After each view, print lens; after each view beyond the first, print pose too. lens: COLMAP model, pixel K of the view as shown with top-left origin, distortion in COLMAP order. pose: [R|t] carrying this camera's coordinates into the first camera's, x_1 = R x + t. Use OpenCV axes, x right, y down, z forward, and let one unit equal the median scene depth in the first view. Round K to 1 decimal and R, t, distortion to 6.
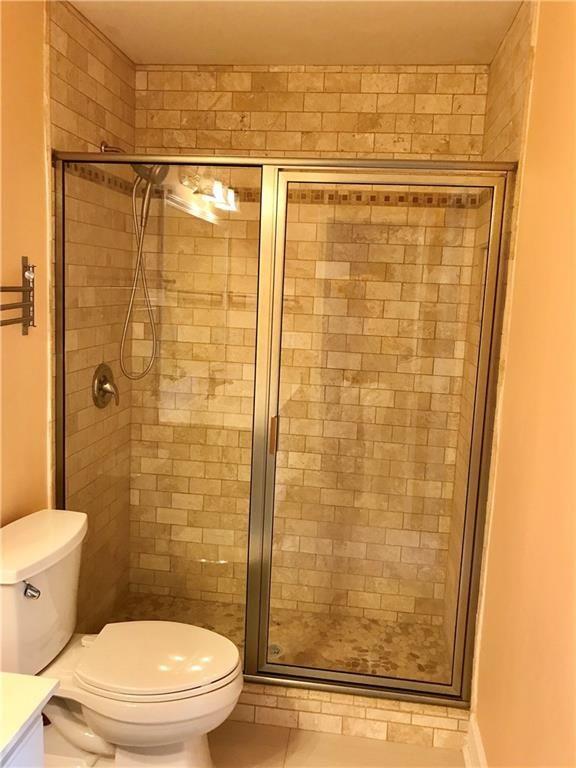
lens RADIAL K [[622.3, 0, 290.0], [0, 622.3, 366.1], [0, 0, 1]] dist [0.018179, -0.014485]
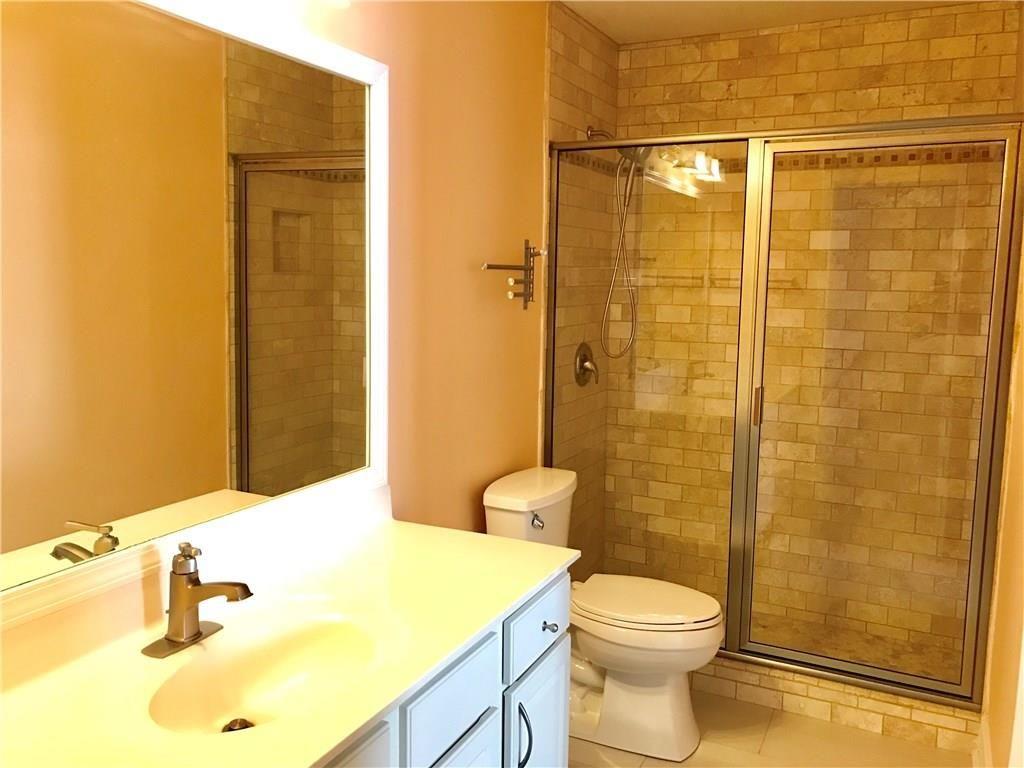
lens RADIAL K [[829.7, 0, 494.8], [0, 829.7, 372.3], [0, 0, 1]] dist [0.018179, -0.014485]
pose [[0.939915, 0.007787, -0.341319, 0.025820], [-0.014277, 0.999762, -0.016509, 0.069062], [0.341109, 0.020390, 0.939803, -0.320886]]
